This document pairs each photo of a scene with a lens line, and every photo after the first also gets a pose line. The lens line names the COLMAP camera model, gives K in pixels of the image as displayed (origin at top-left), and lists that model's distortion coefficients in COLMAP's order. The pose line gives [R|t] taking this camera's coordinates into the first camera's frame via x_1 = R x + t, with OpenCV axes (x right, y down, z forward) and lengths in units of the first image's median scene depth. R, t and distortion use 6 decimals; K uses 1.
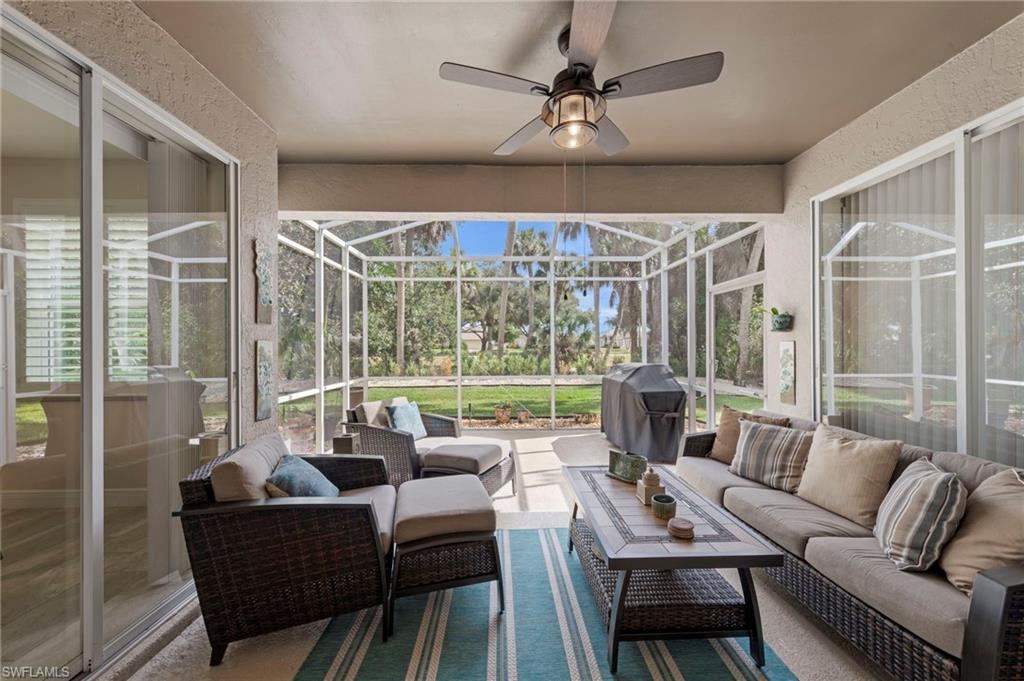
lens RADIAL K [[368.0, 0, 512.0], [0, 368.0, 340.5], [0, 0, 1]] dist [0.000927, -0.000151]
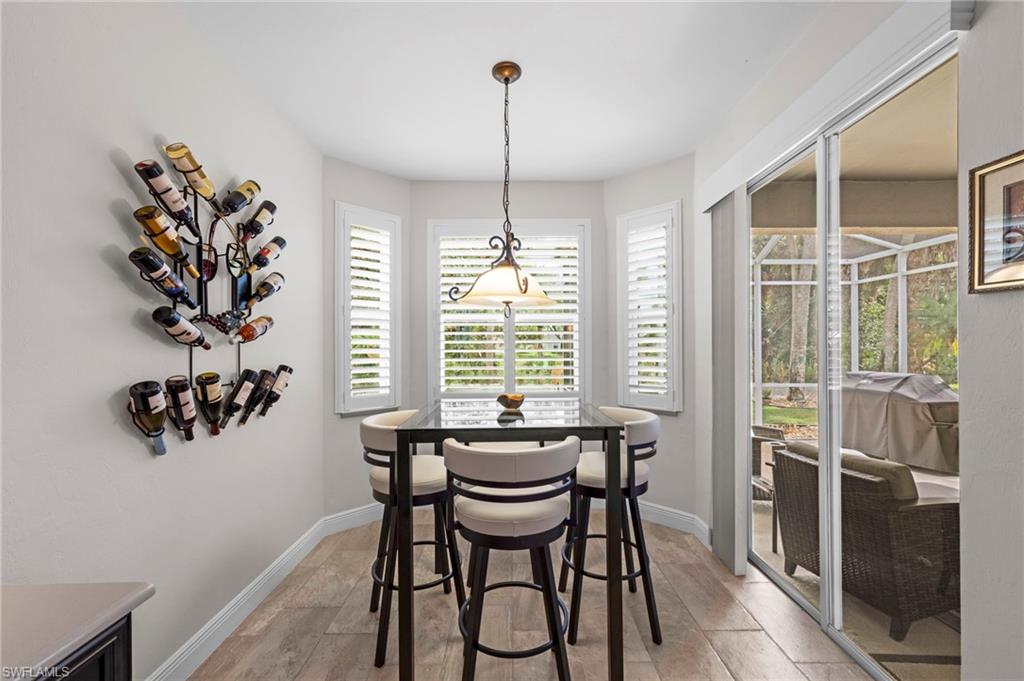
lens RADIAL K [[404.7, 0, 509.1], [0, 404.7, 343.6], [0, 0, 1]] dist [-0.000668, -0.000185]
pose [[0.999645, 0.003592, -0.026419, -1.013520], [-0.003416, 0.999972, 0.006707, -0.027080], [0.026442, -0.006614, 0.999628, -0.141643]]
